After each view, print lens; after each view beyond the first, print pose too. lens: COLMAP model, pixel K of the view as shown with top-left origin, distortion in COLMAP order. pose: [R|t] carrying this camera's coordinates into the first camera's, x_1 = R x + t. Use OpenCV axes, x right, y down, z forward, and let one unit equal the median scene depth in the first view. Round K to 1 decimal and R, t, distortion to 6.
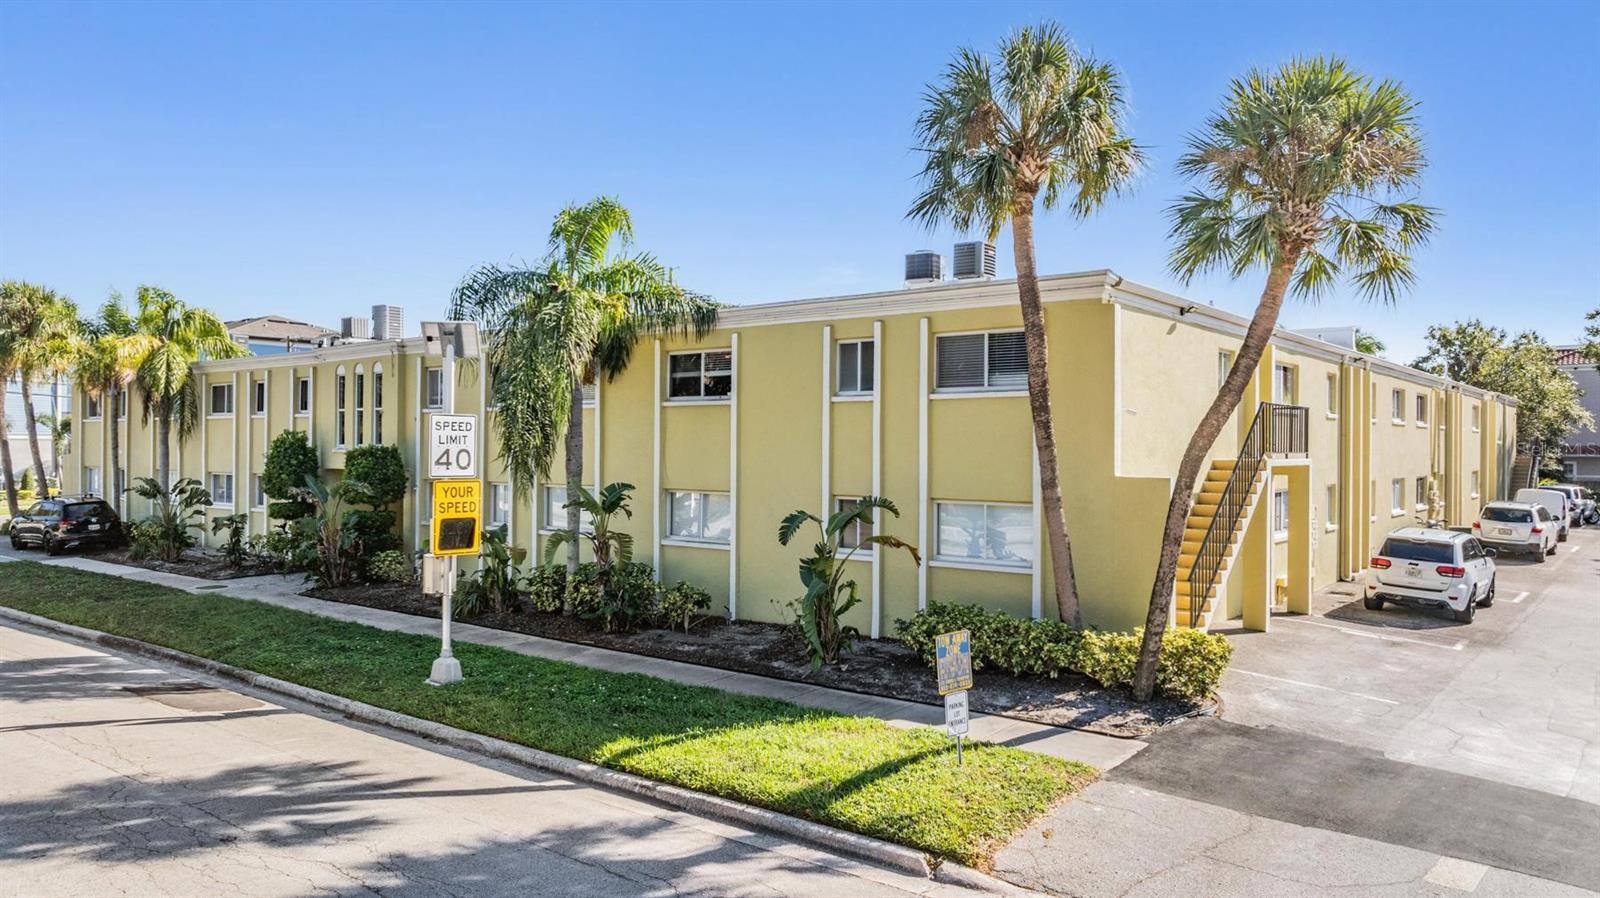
lens RADIAL K [[1149.8, 0, 811.5], [0, 1149.8, 446.7], [0, 0, 1]] dist [-0.018010, -0.001228]
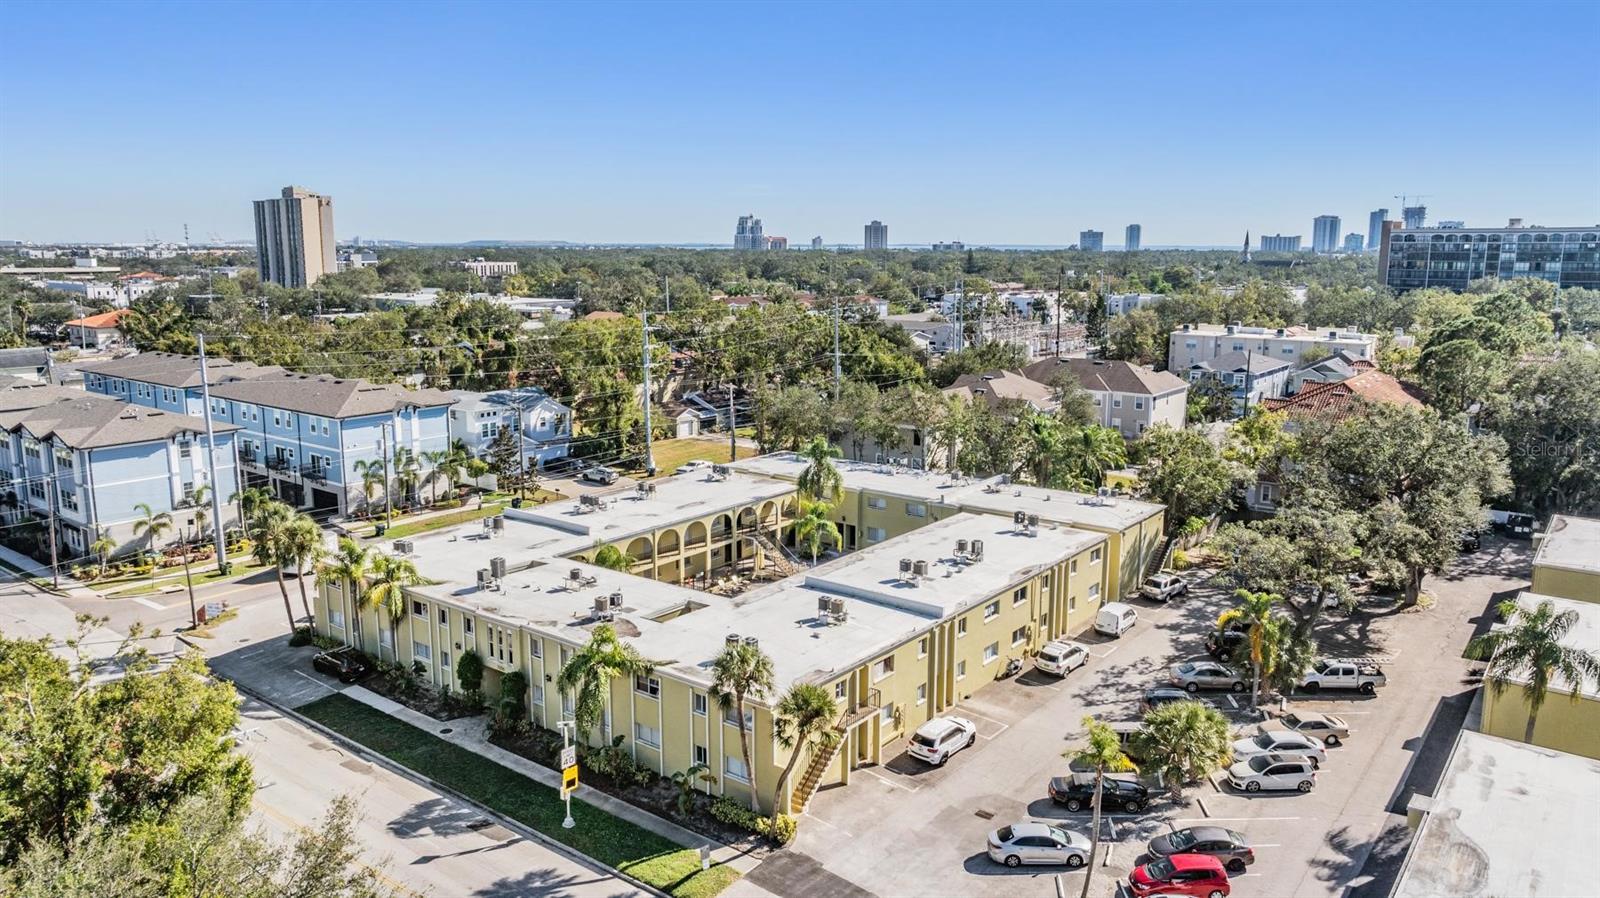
lens RADIAL K [[1129.0, 0, 807.2], [0, 1129.0, 443.9], [0, 0, 1]] dist [-0.042891, 0.049619]
pose [[0.999927, -0.003738, 0.011458, 0.182209], [0.001759, 0.985775, 0.168062, -0.783065], [-0.011923, -0.168030, 0.985710, -1.104212]]
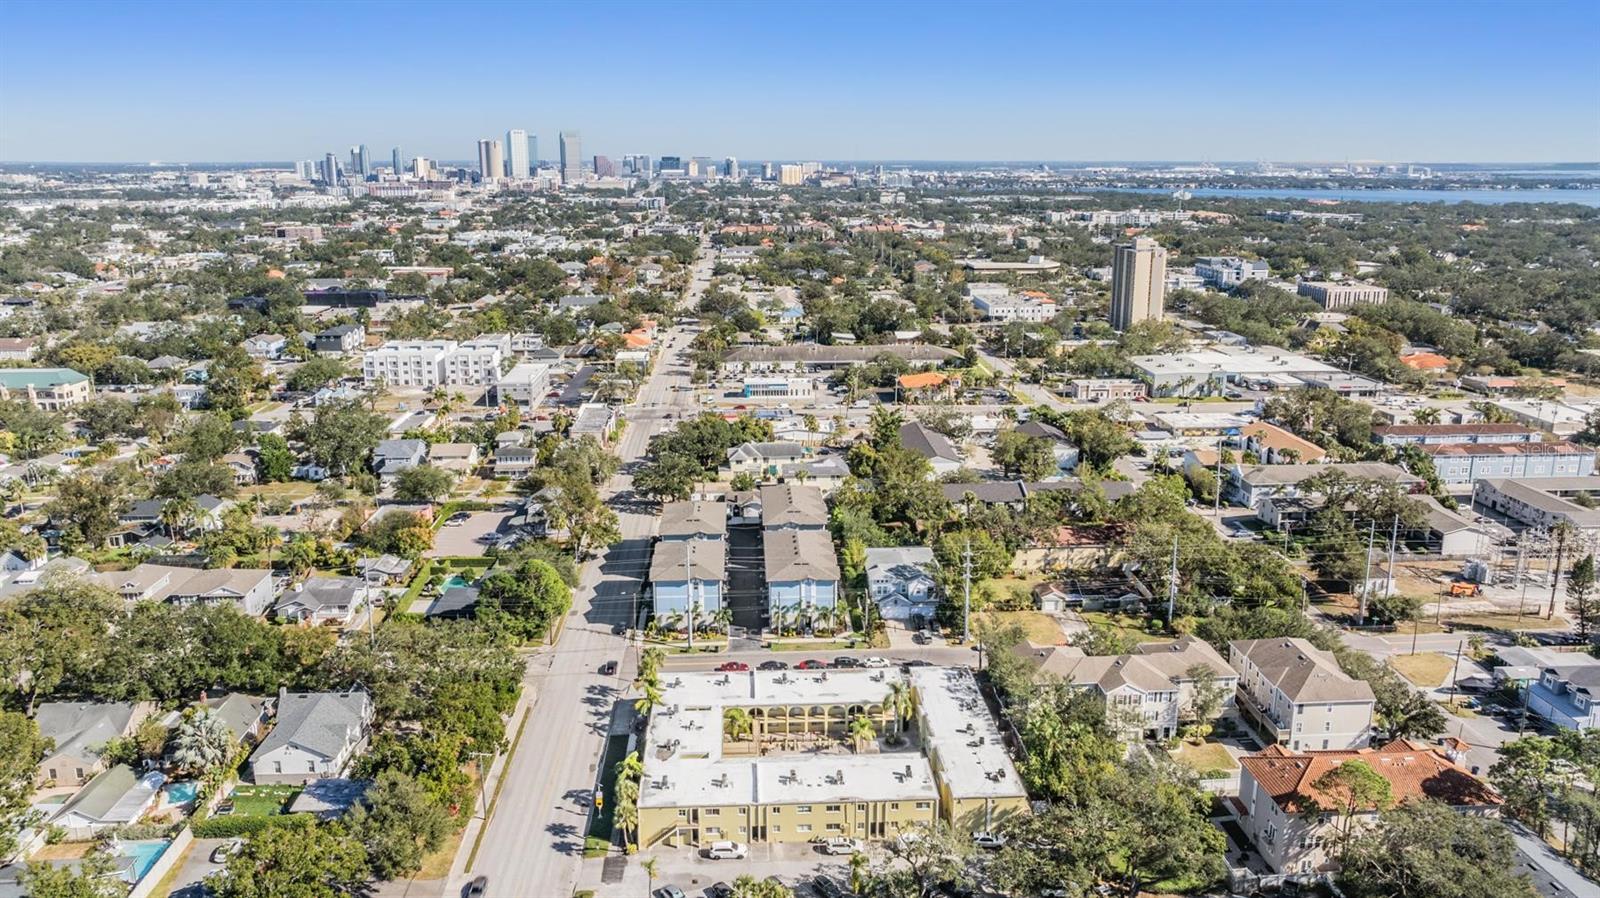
lens RADIAL K [[1172.0, 0, 808.4], [0, 1172.0, 446.0], [0, 0, 1]] dist [-0.018370, 0.002576]
pose [[0.663783, 0.178224, -0.726380, 4.054800], [-0.004830, 0.972195, 0.234124, -2.804566], [0.747910, -0.151899, 0.646187, -1.926440]]
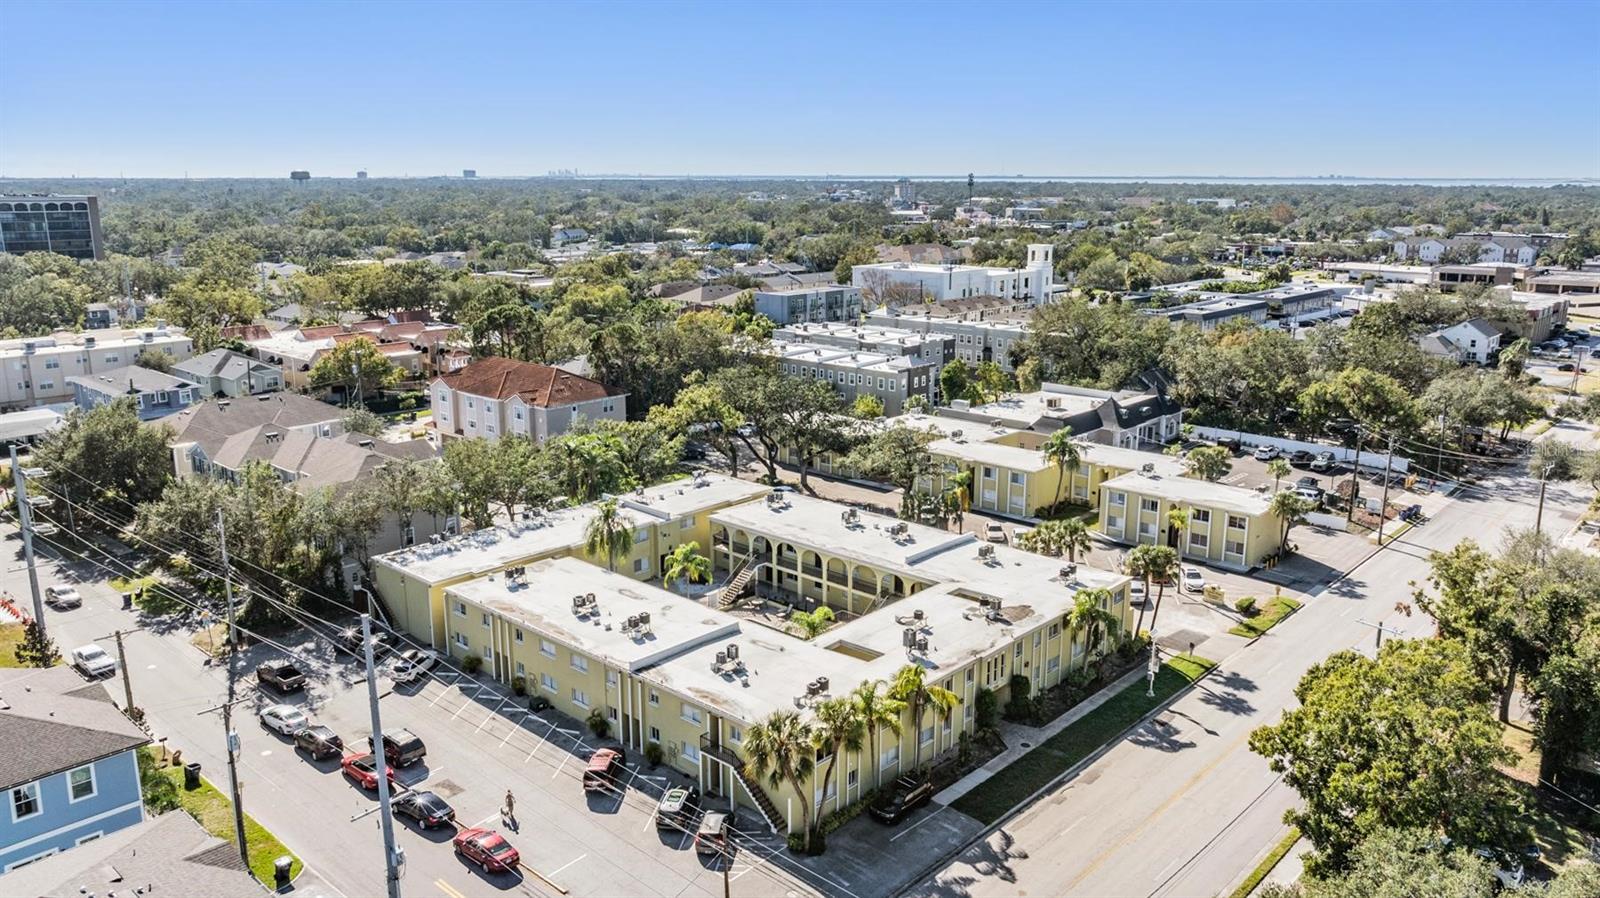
lens RADIAL K [[1172.0, 0, 808.4], [0, 1172.0, 446.0], [0, 0, 1]] dist [-0.018370, 0.002576]
pose [[0.074638, -0.229147, 0.970526, -3.010161], [0.006204, 0.973329, 0.229332, -1.193406], [-0.997191, -0.011096, 0.074069, 1.233498]]
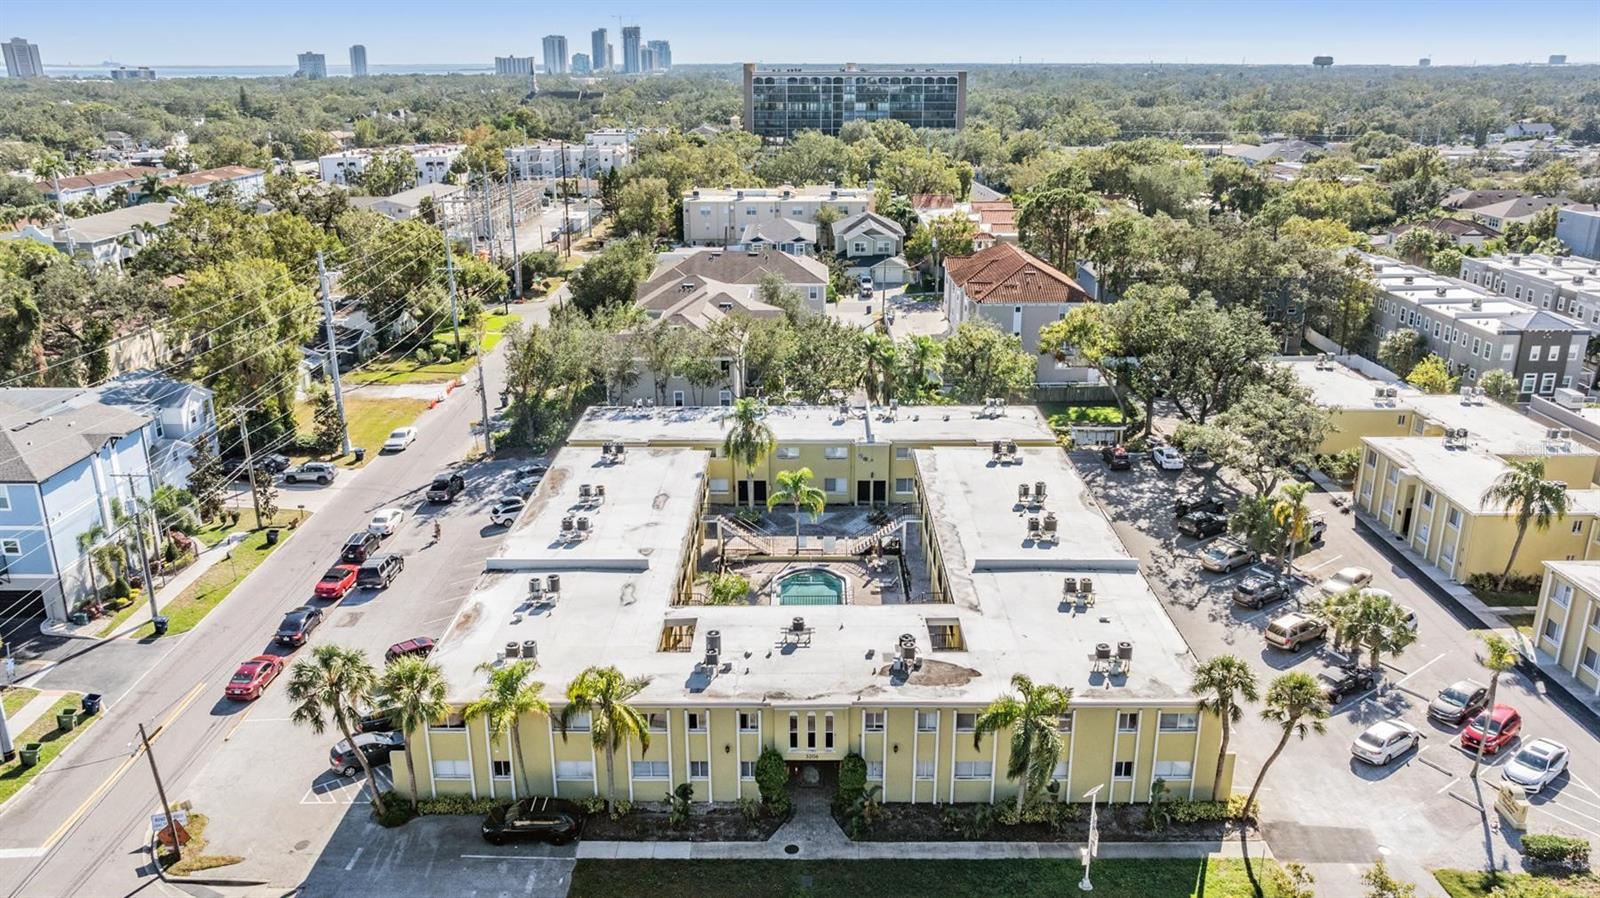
lens RADIAL K [[1172.0, 0, 808.4], [0, 1172.0, 446.0], [0, 0, 1]] dist [-0.018370, 0.002576]
pose [[0.788017, -0.197042, 0.583270, -1.427202], [0.008749, 0.950888, 0.309412, -1.080510], [-0.615591, -0.238719, 0.751040, -0.351229]]
